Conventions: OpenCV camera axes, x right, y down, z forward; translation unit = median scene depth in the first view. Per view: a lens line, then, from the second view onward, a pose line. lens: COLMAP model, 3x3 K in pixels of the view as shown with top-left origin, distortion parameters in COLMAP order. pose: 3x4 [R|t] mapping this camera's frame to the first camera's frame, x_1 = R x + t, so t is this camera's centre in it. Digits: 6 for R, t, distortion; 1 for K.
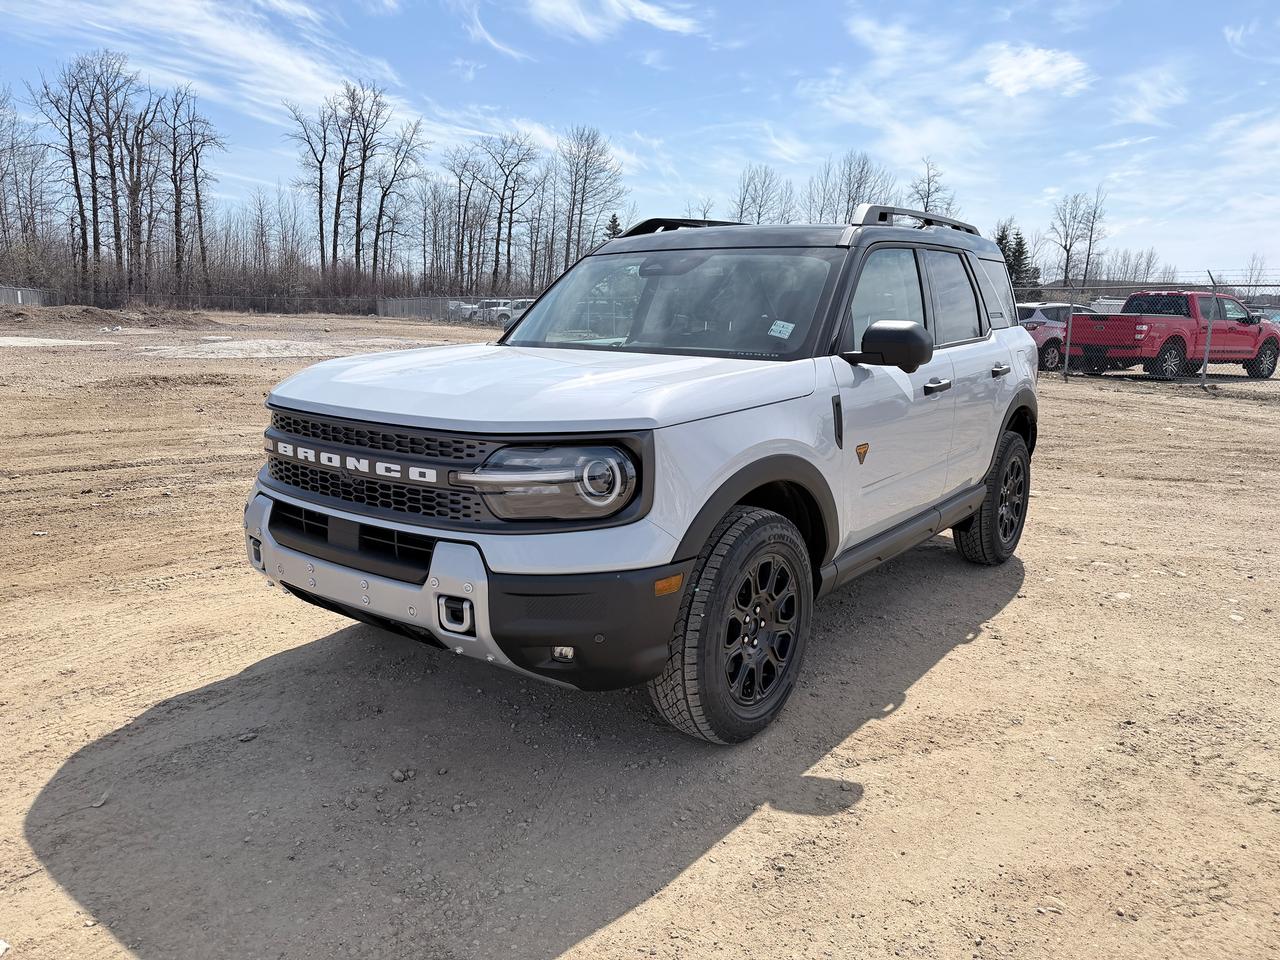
lens RADIAL K [[891.7, 0, 640.0], [0, 891.7, 480.0], [0, 0, 1]] dist [0.007099, -0.004796]
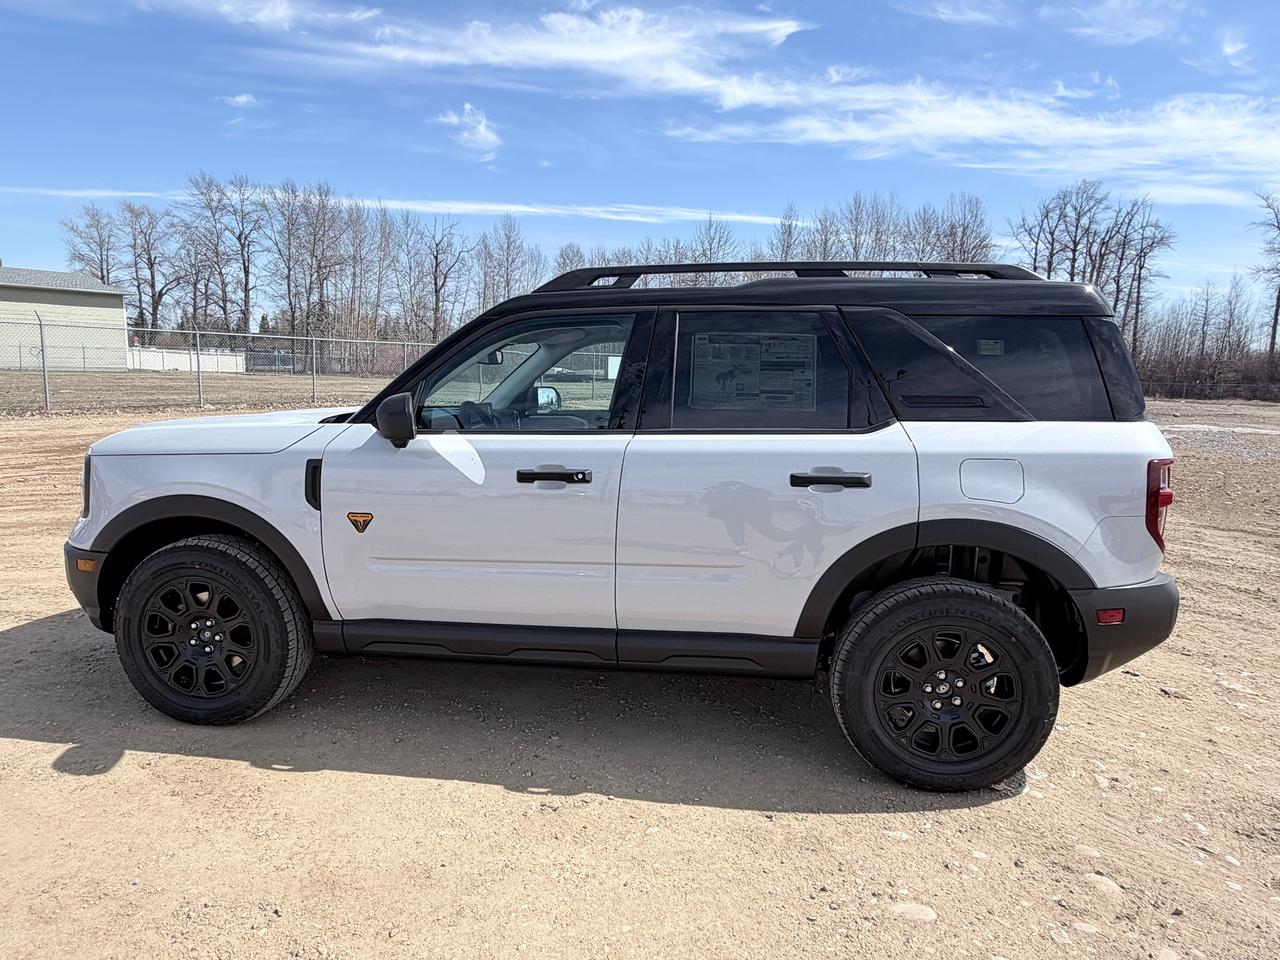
lens RADIAL K [[761.3, 0, 640.0], [0, 761.3, 480.0], [0, 0, 1]] dist [-0.000020, 0.000341]
pose [[0.514021, 0.113822, -0.850193, 1.402325], [-0.176886, 0.983919, 0.024781, -0.190364], [0.839342, 0.137649, 0.525888, 0.990820]]
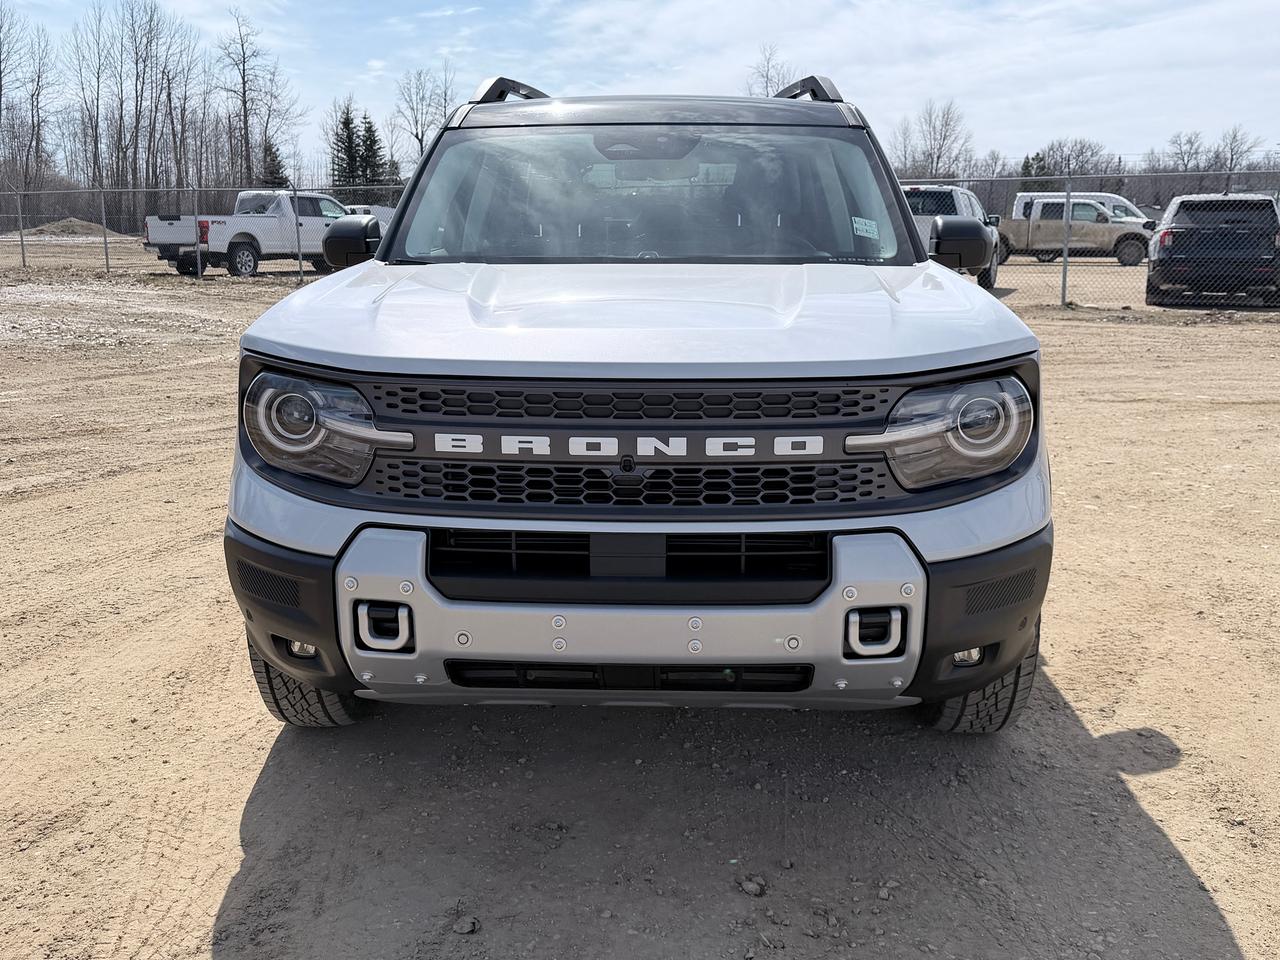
lens RADIAL K [[1169.5, 0, 640.0], [0, 1169.5, 480.0], [0, 0, 1]] dist [0.012373, -0.009779]
pose [[0.817768, -0.139405, 0.558410, -0.790166], [0.120048, 0.990198, 0.071395, -0.054659], [-0.562889, 0.008652, 0.826487, 0.296546]]
